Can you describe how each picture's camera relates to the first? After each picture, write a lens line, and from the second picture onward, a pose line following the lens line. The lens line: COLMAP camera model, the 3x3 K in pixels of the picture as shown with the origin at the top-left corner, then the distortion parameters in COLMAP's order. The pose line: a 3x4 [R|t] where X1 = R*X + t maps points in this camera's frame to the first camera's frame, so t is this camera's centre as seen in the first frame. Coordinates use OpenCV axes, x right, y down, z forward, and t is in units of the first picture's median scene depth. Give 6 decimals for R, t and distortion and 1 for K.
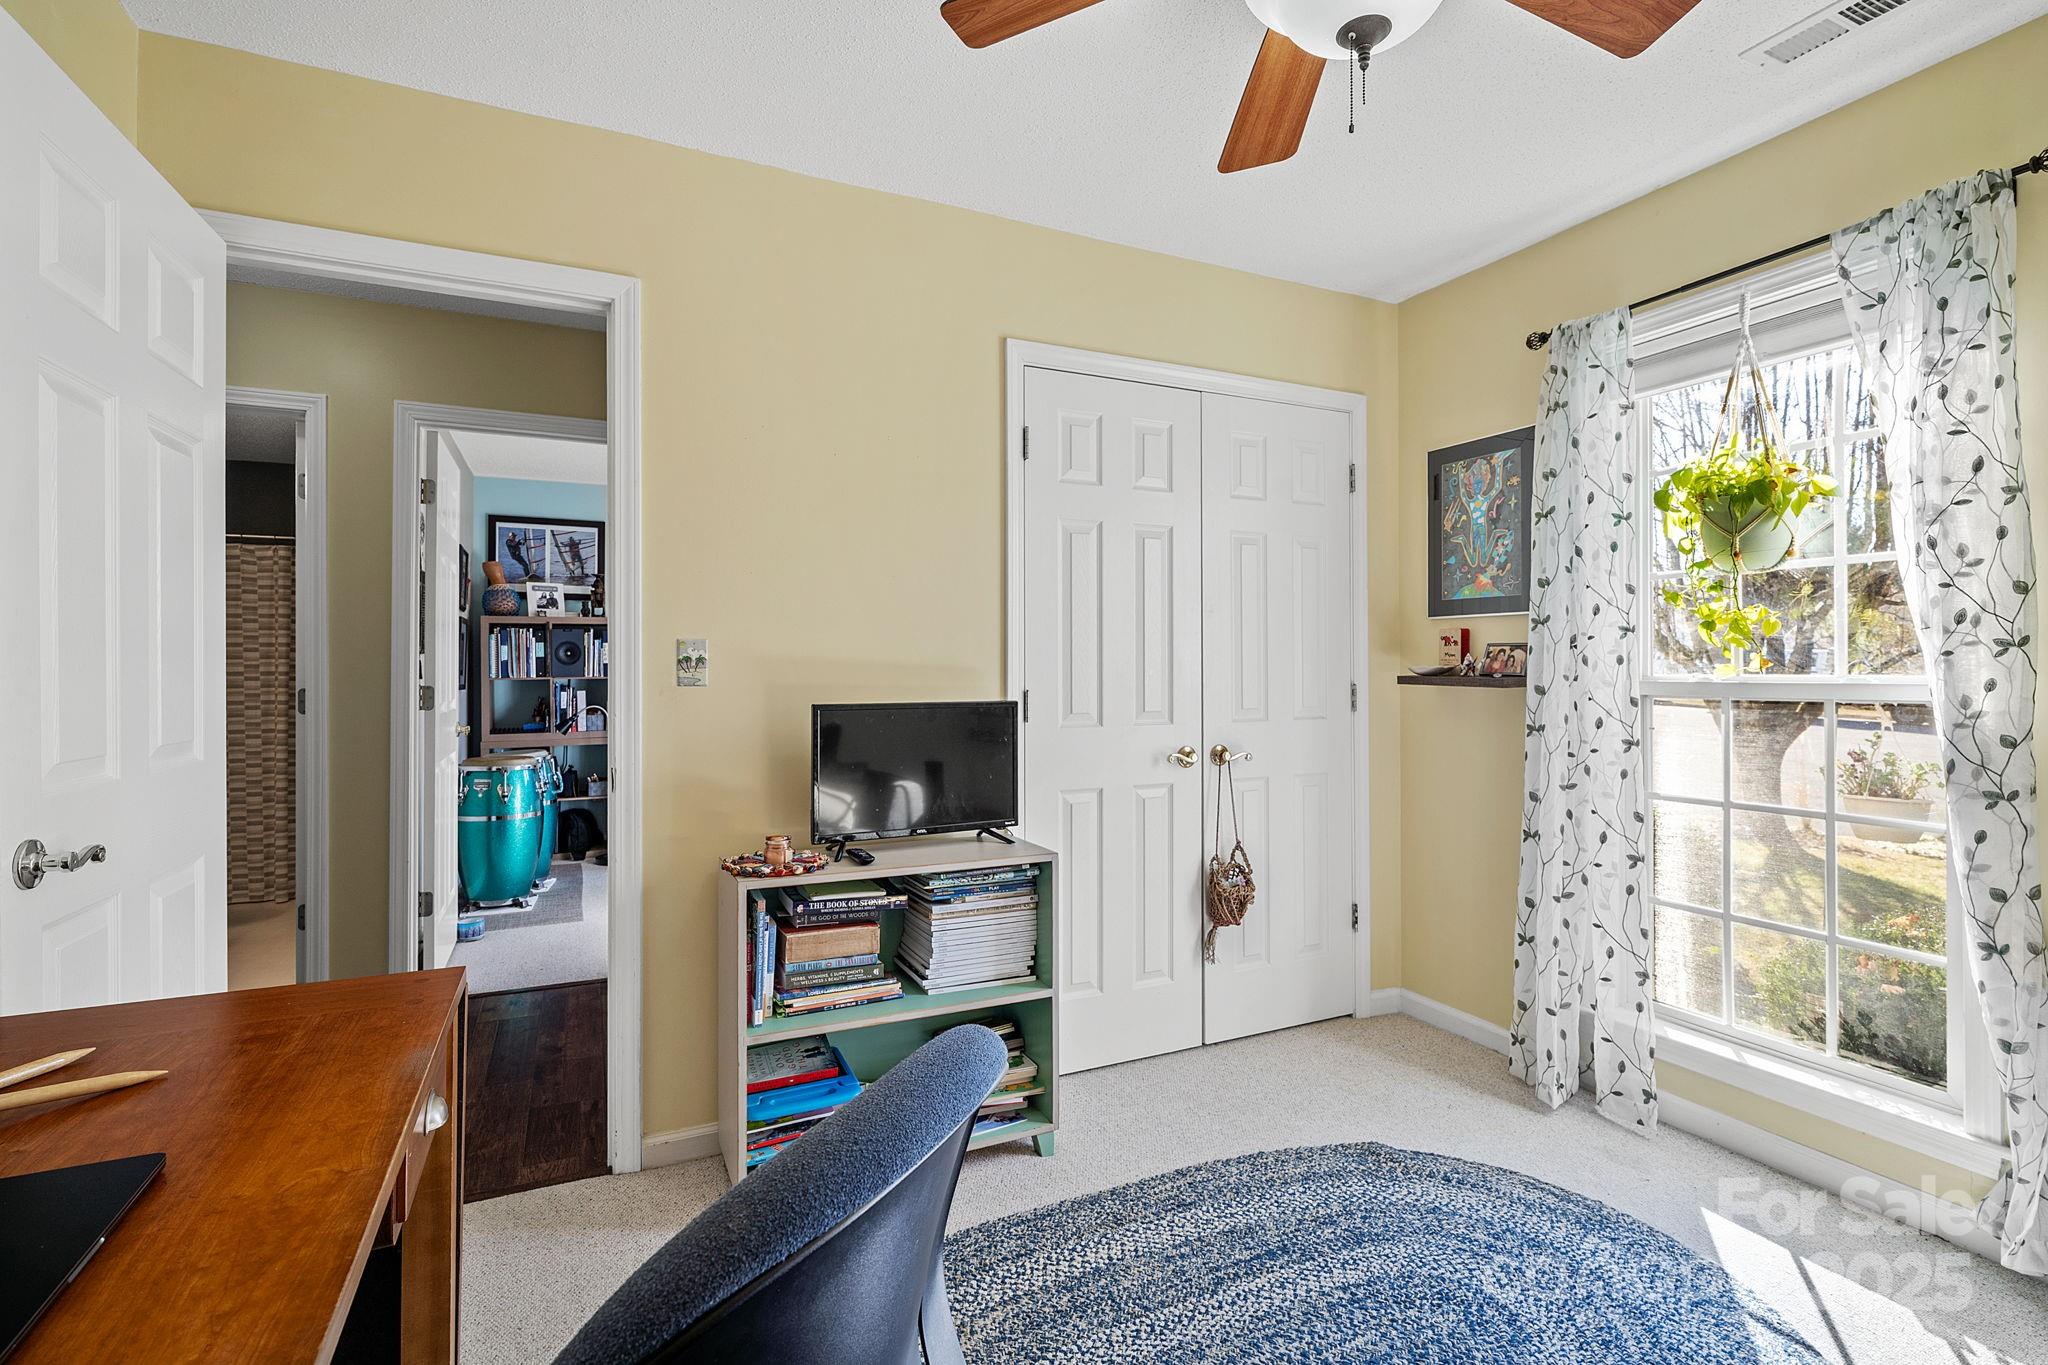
lens RADIAL K [[961.2, 0, 1027.3], [0, 961.2, 660.3], [0, 0, 1]] dist [0.001159, 0.000360]
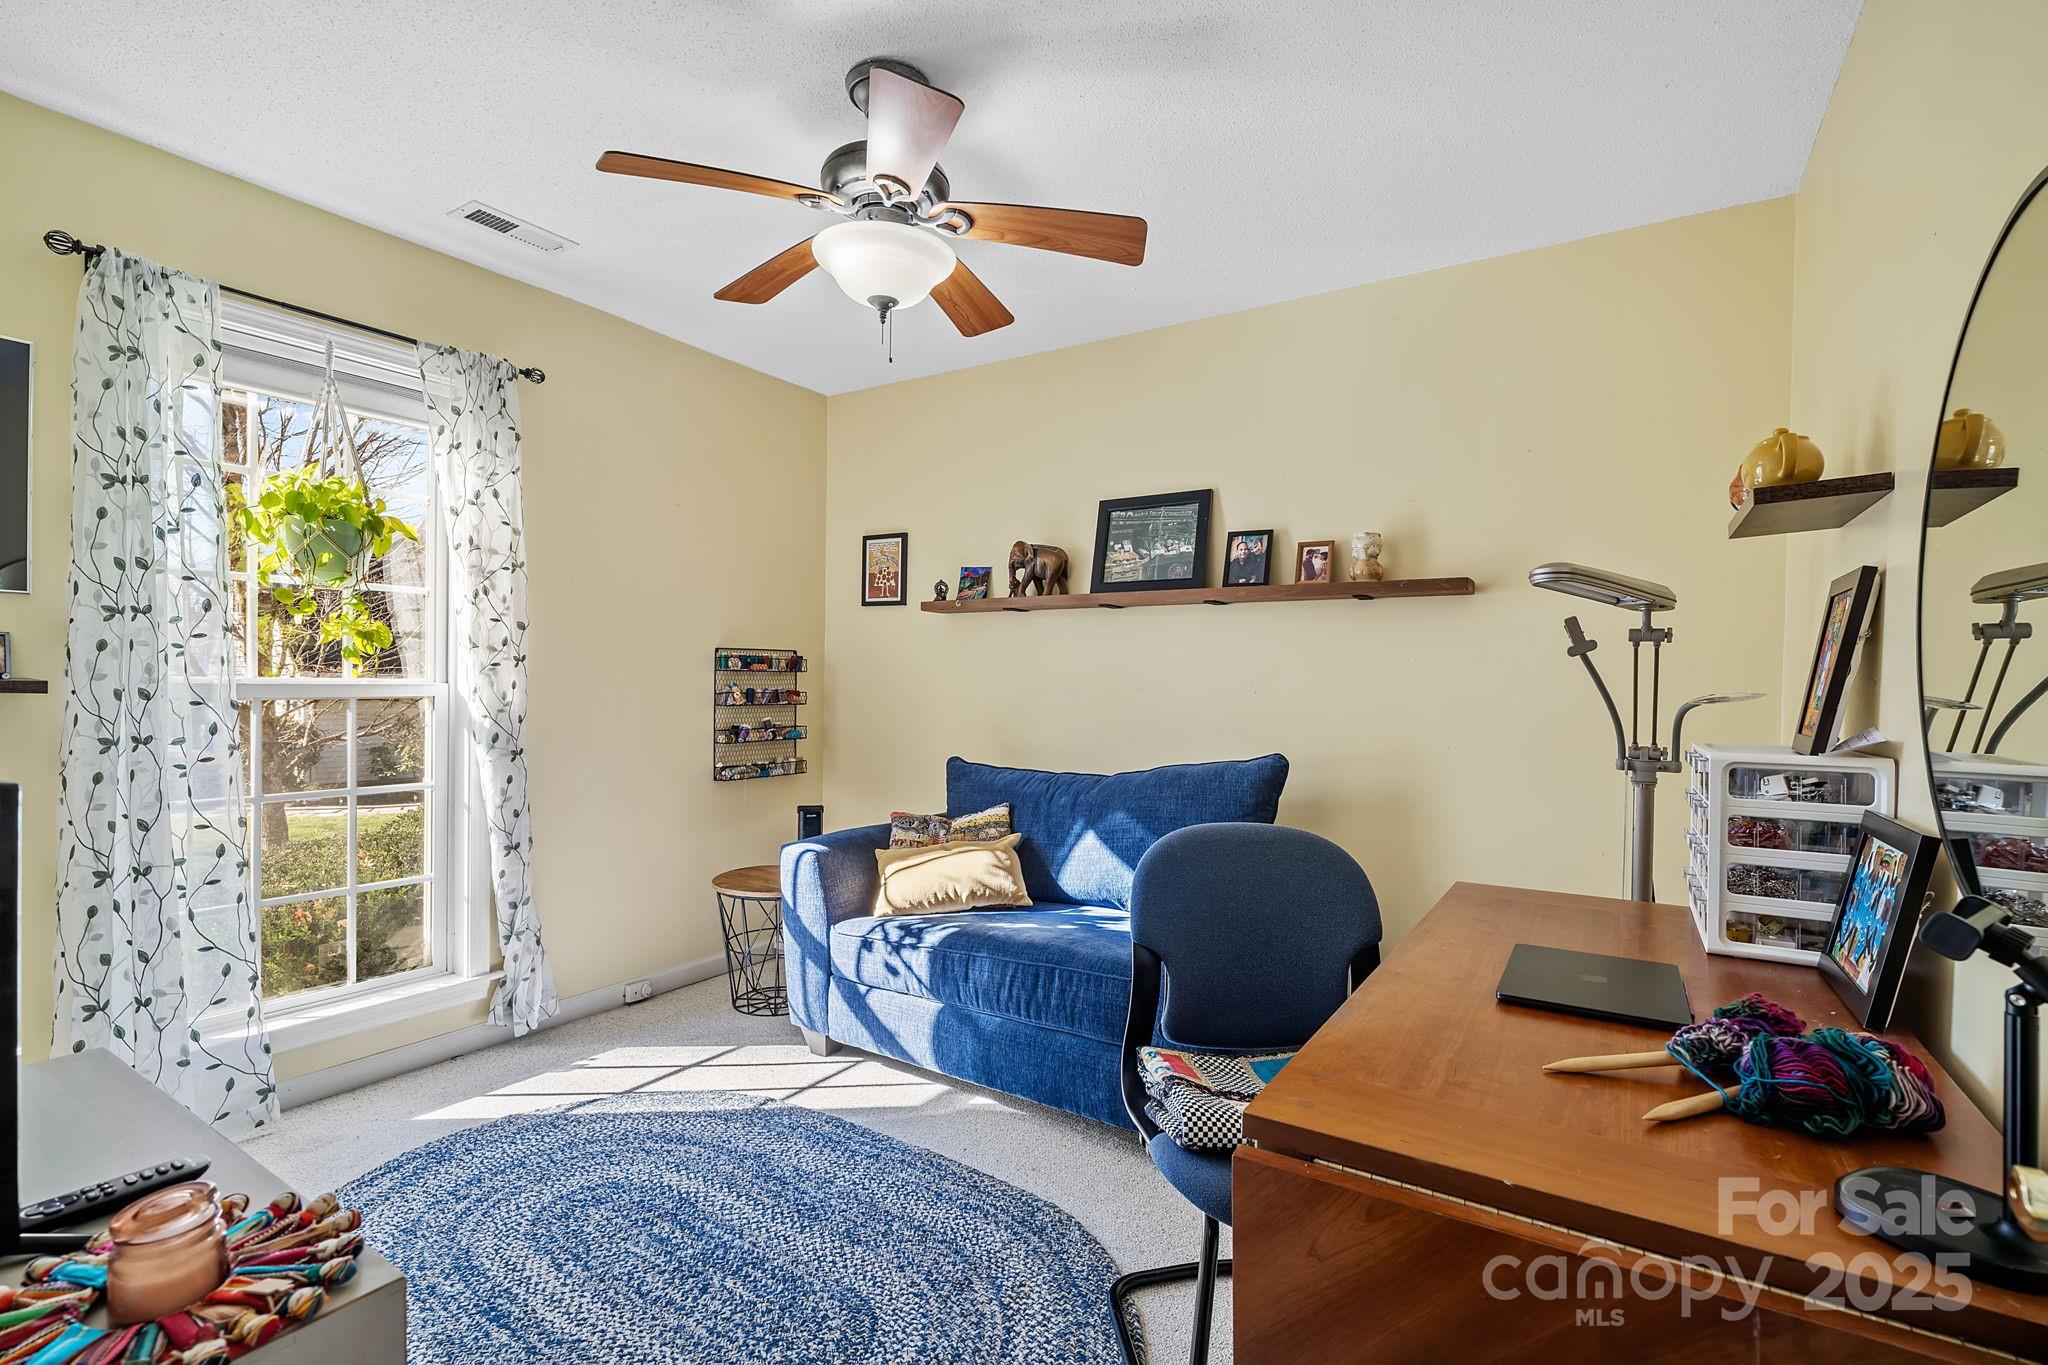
lens RADIAL K [[947.5, 0, 1024.0], [0, 947.5, 682.5], [0, 0, 1]] dist [-0.001973, -0.000268]
pose [[-0.530251, -0.008781, 0.847795, -0.780453], [-0.024135, 0.999697, -0.004740, 0.008542], [-0.847497, -0.022975, -0.530302, 1.088449]]
